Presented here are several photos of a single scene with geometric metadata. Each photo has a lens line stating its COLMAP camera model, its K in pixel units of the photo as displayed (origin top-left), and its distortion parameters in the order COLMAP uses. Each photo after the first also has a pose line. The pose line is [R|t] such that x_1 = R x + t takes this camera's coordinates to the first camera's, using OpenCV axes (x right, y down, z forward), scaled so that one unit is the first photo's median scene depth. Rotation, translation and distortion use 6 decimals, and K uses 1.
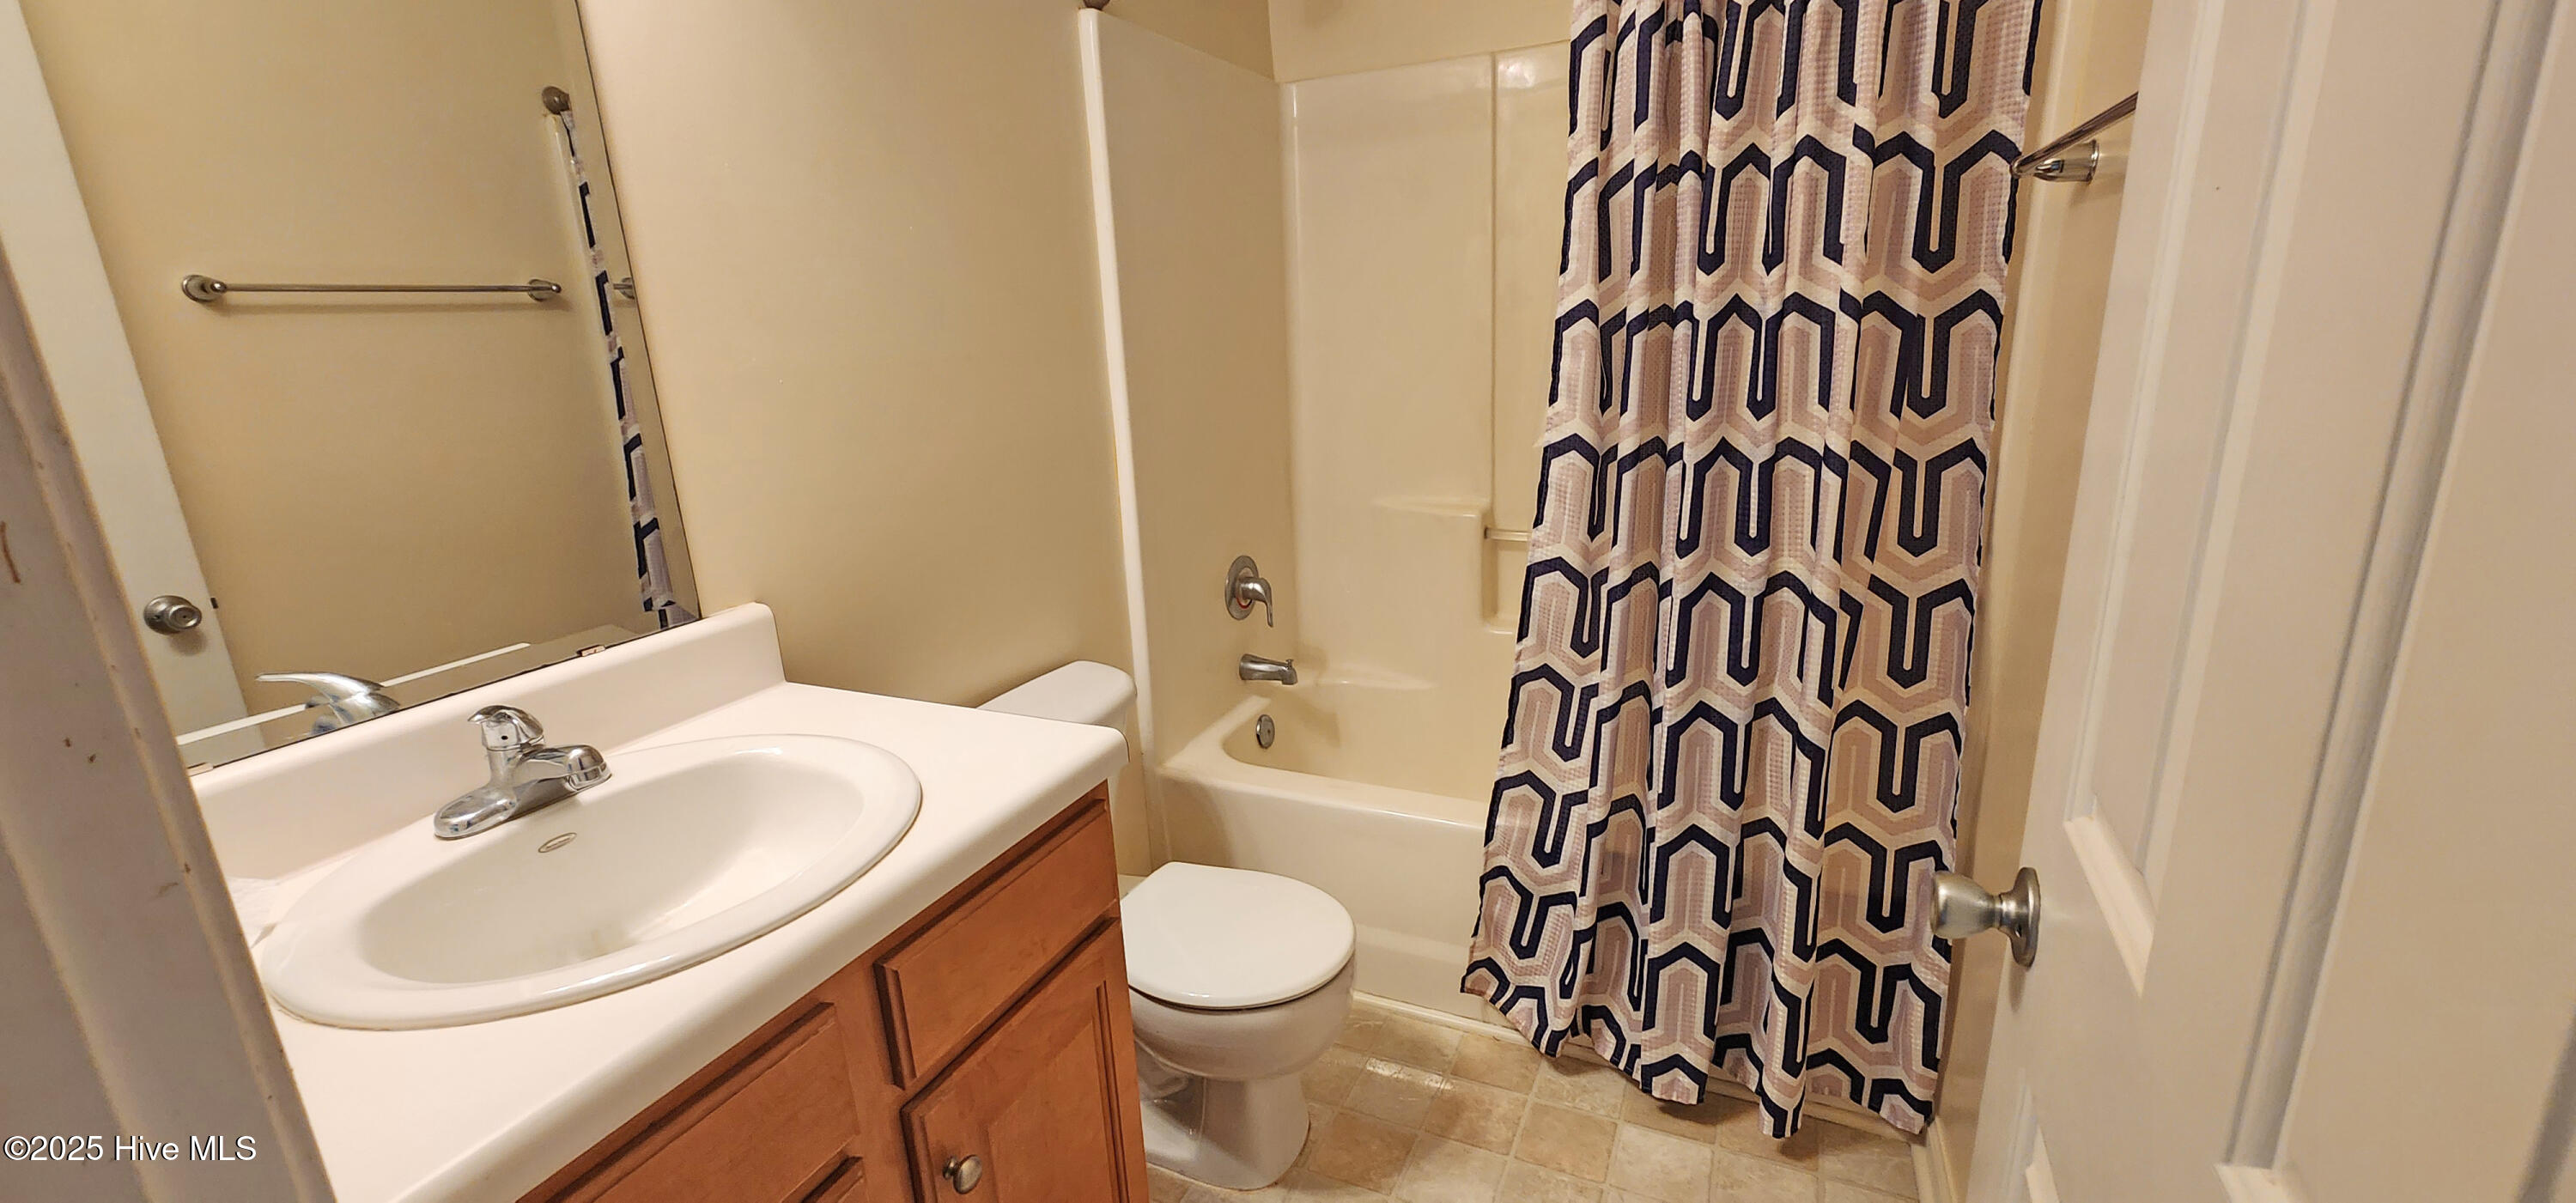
lens RADIAL K [[1044.4, 0, 1286.1], [0, 1044.4, 604.3], [0, 0, 1]] dist [-0.004518, 0.000354]
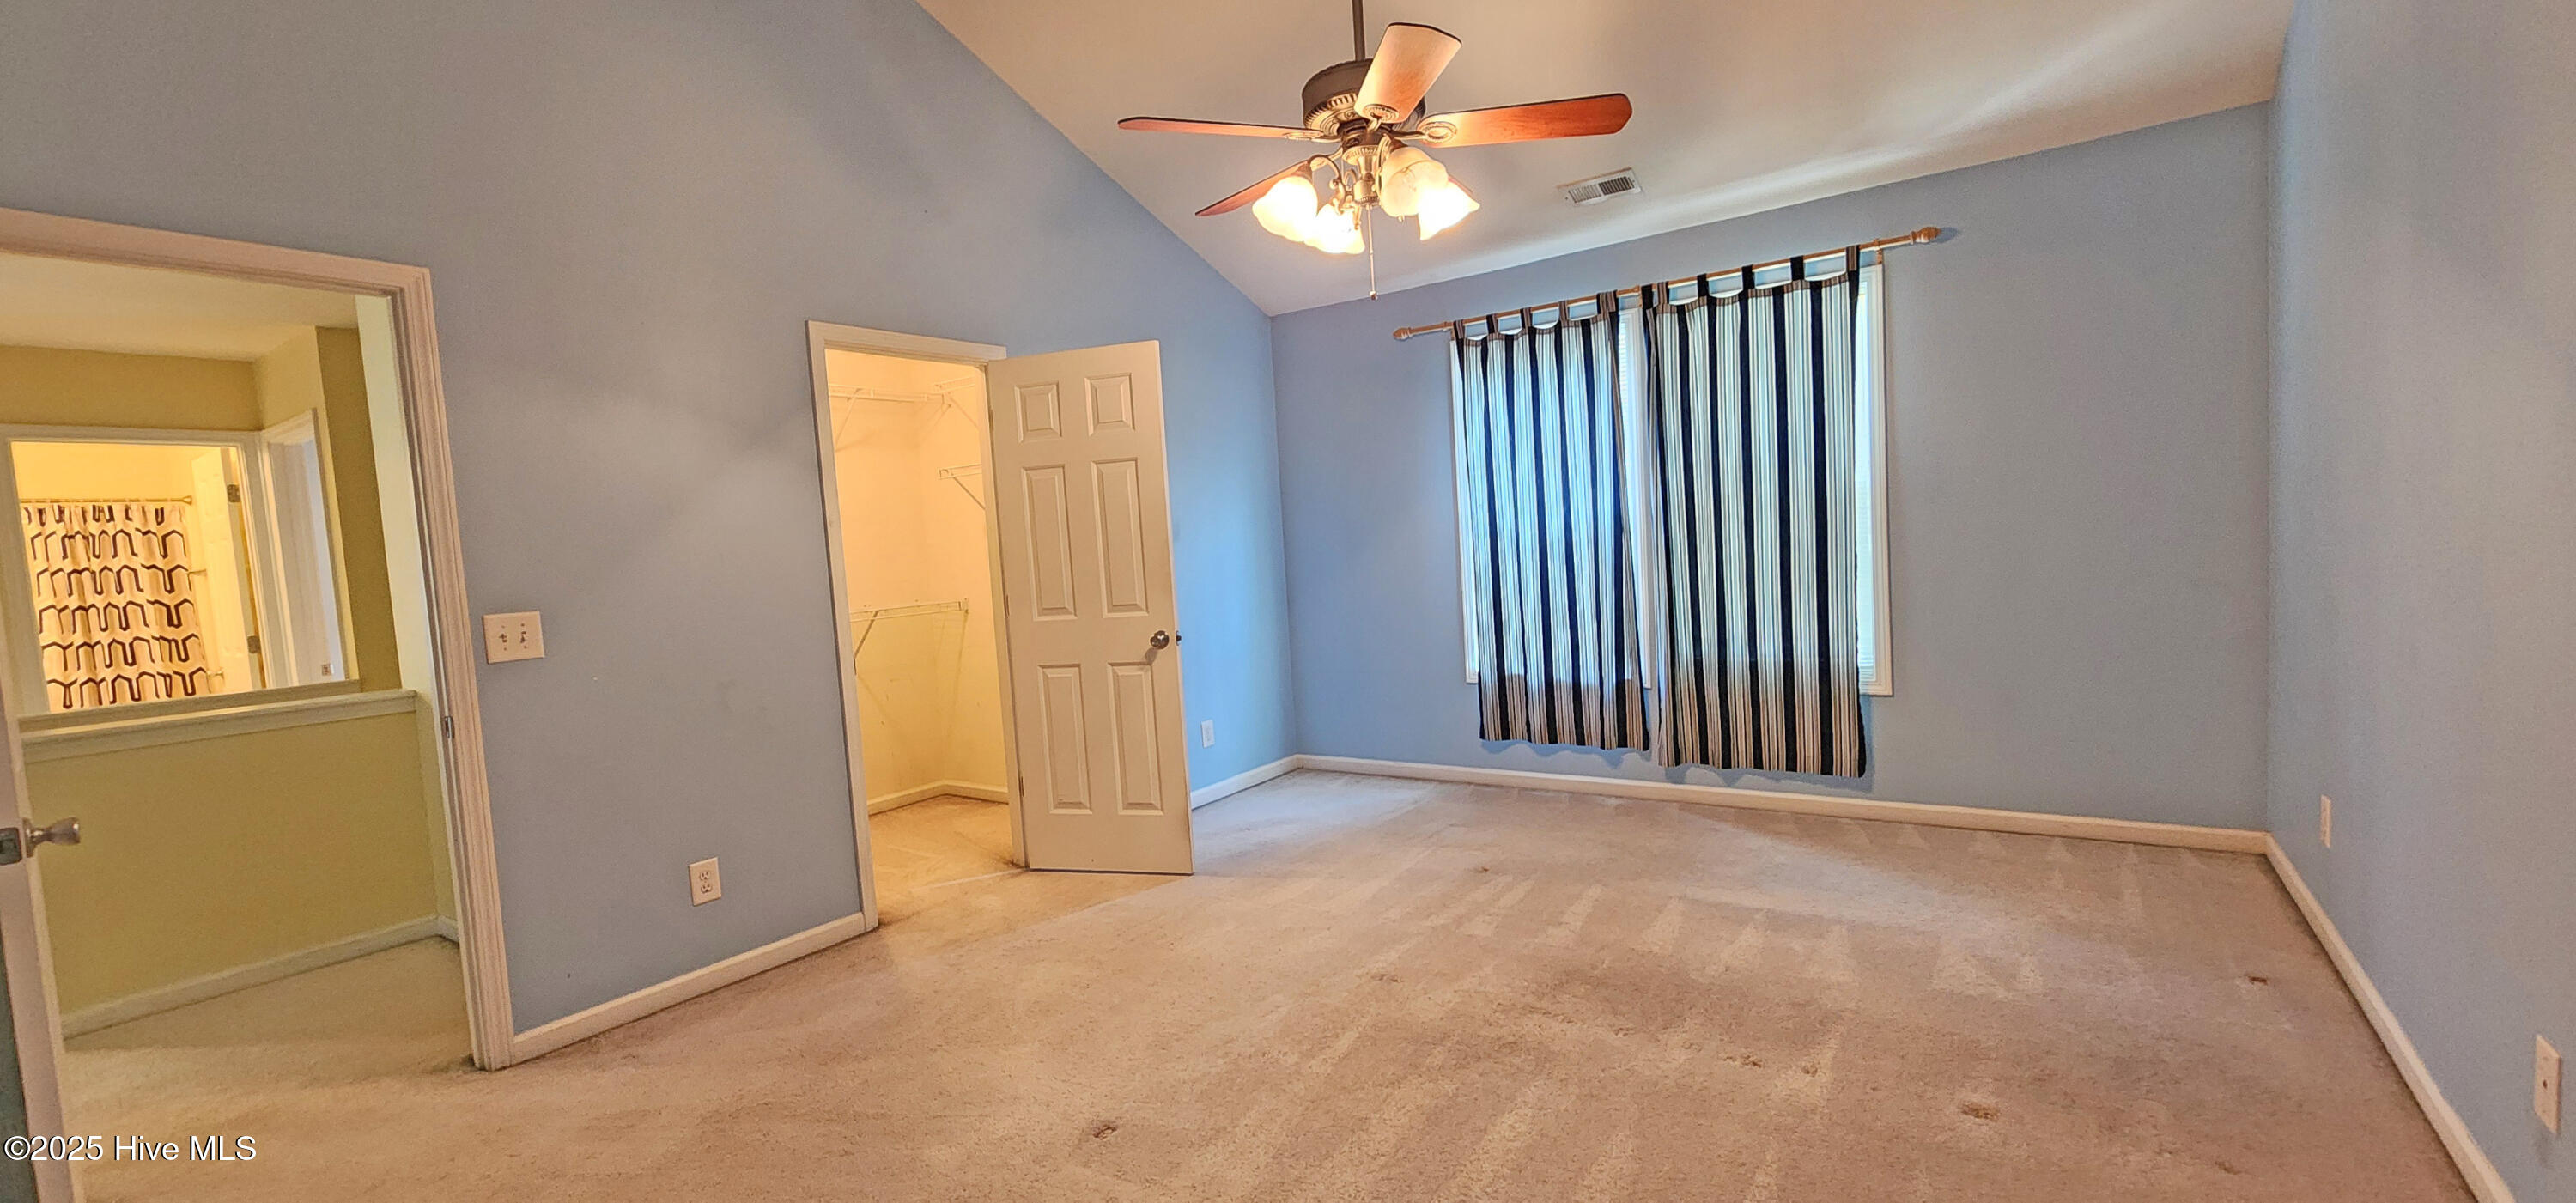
lens RADIAL K [[1044.4, 0, 1294.6], [0, 1044.4, 601.2], [0, 0, 1]] dist [-0.004518, 0.000354]
pose [[0.171982, -0.029493, 0.984659, -2.651364], [0.313296, 0.949292, -0.026287, 1.201434], [-0.933953, 0.313010, 0.172501, -3.836464]]
